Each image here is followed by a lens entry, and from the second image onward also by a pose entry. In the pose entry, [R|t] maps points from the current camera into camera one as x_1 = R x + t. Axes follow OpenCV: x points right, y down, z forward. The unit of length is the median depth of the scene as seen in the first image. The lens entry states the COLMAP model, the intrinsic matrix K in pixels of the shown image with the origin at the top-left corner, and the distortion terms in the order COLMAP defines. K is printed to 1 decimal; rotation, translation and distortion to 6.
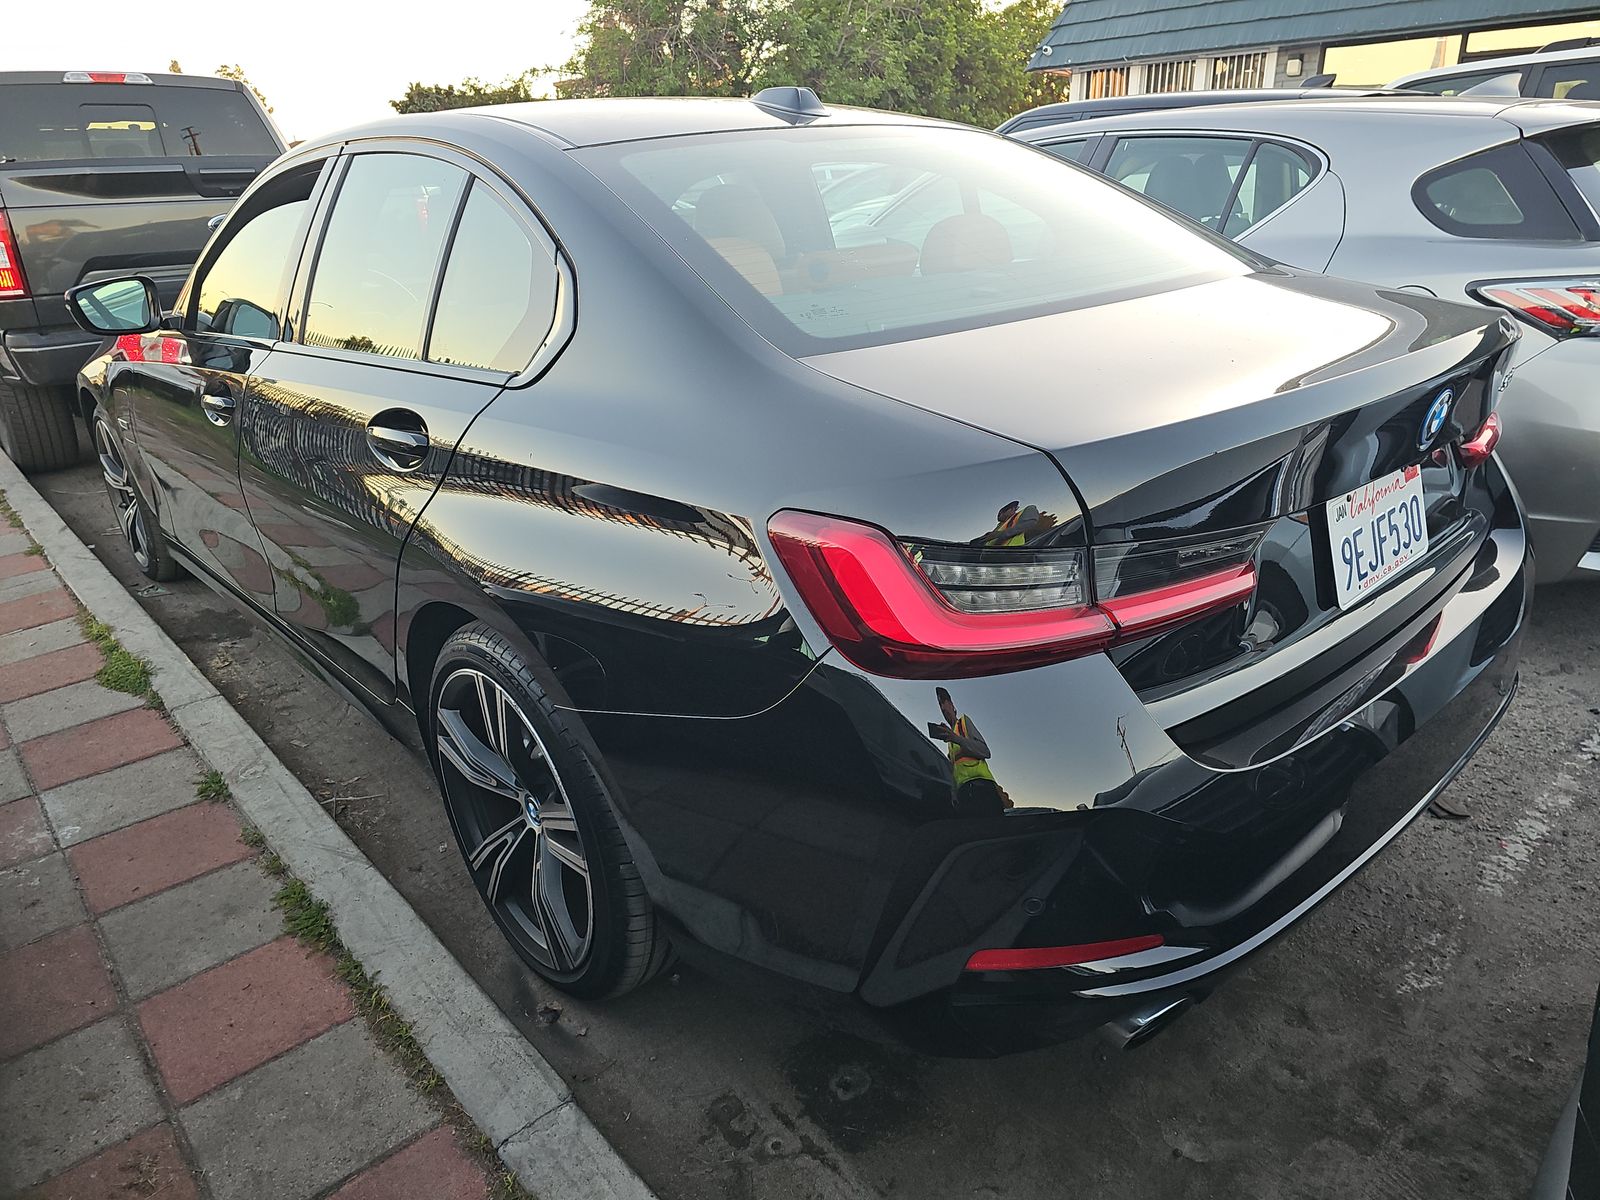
lens RADIAL K [[1080.1, 0, 800.0], [0, 1080.1, 600.0], [0, 0, 1]] dist [0.043530, -0.038625]
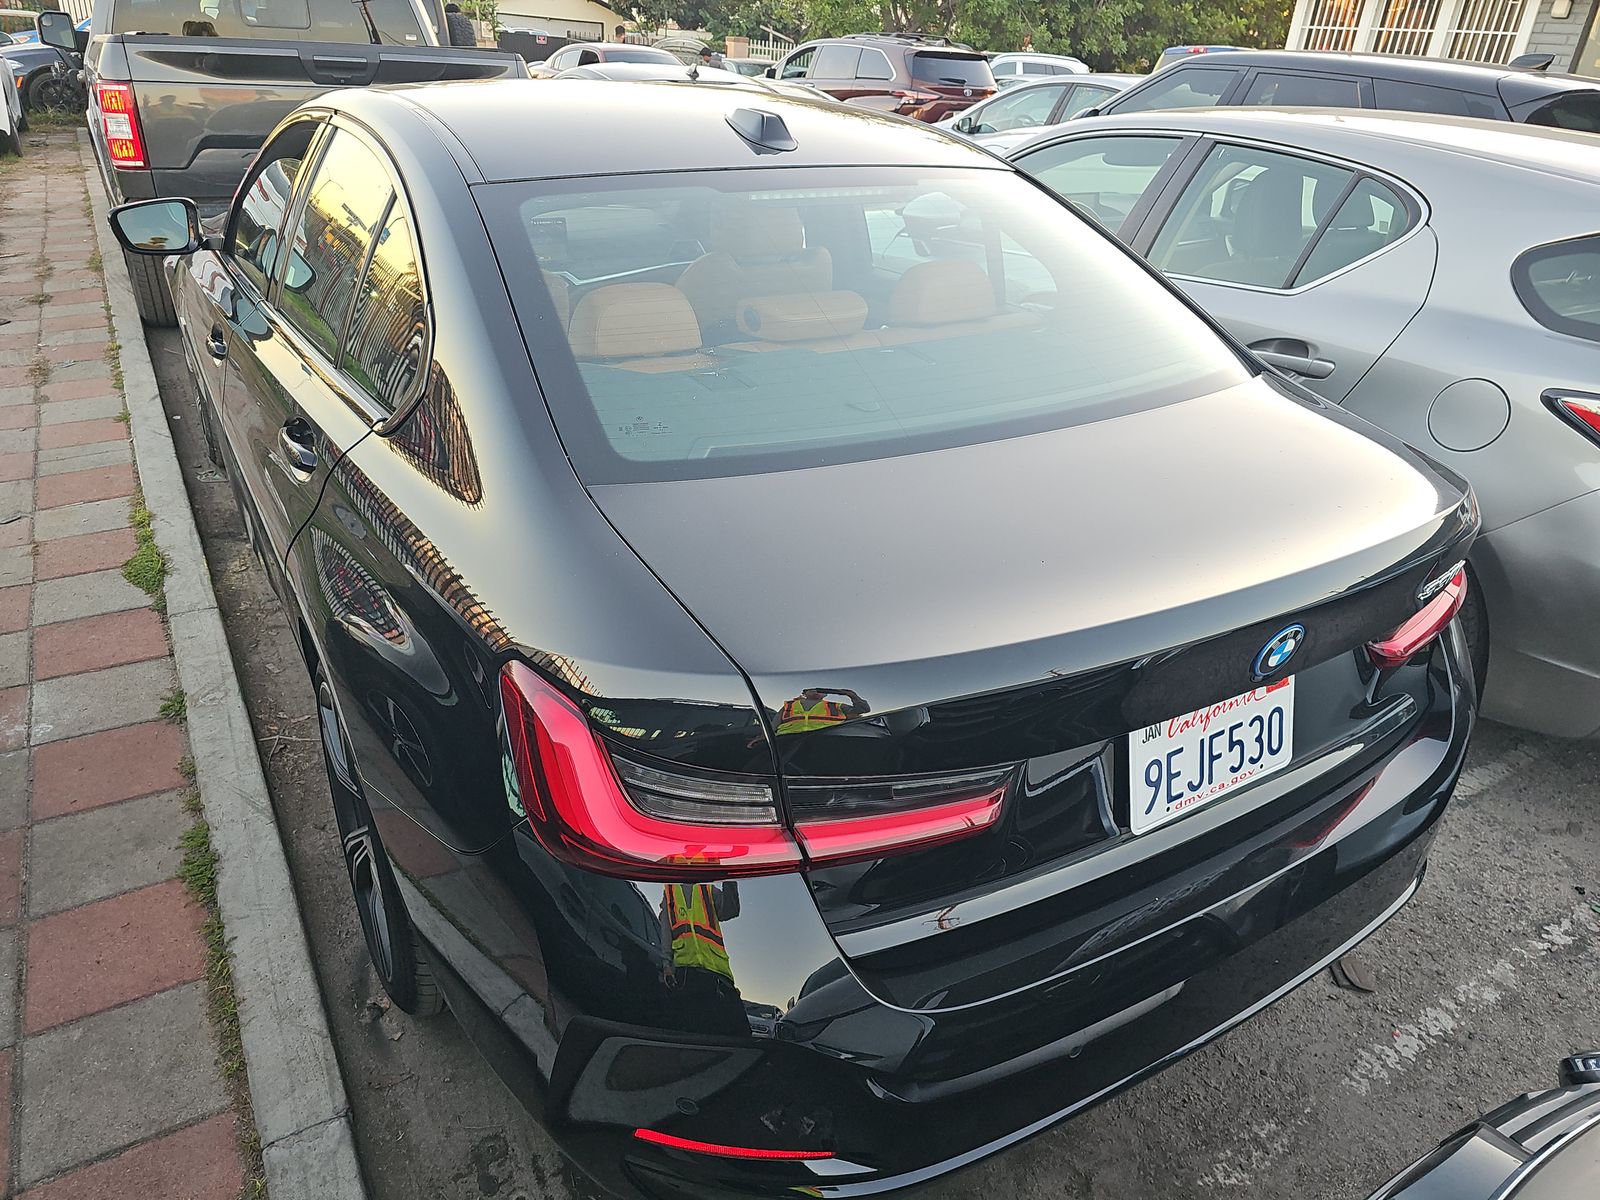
lens RADIAL K [[1072.2, 0, 798.6], [0, 1072.2, 587.7], [0, 0, 1]] dist [0.055467, -0.052467]
pose [[0.976732, 0.165488, -0.136409, 0.227389], [-0.149999, 0.981741, 0.116985, -0.191519], [0.153278, -0.093801, 0.983721, 0.055122]]
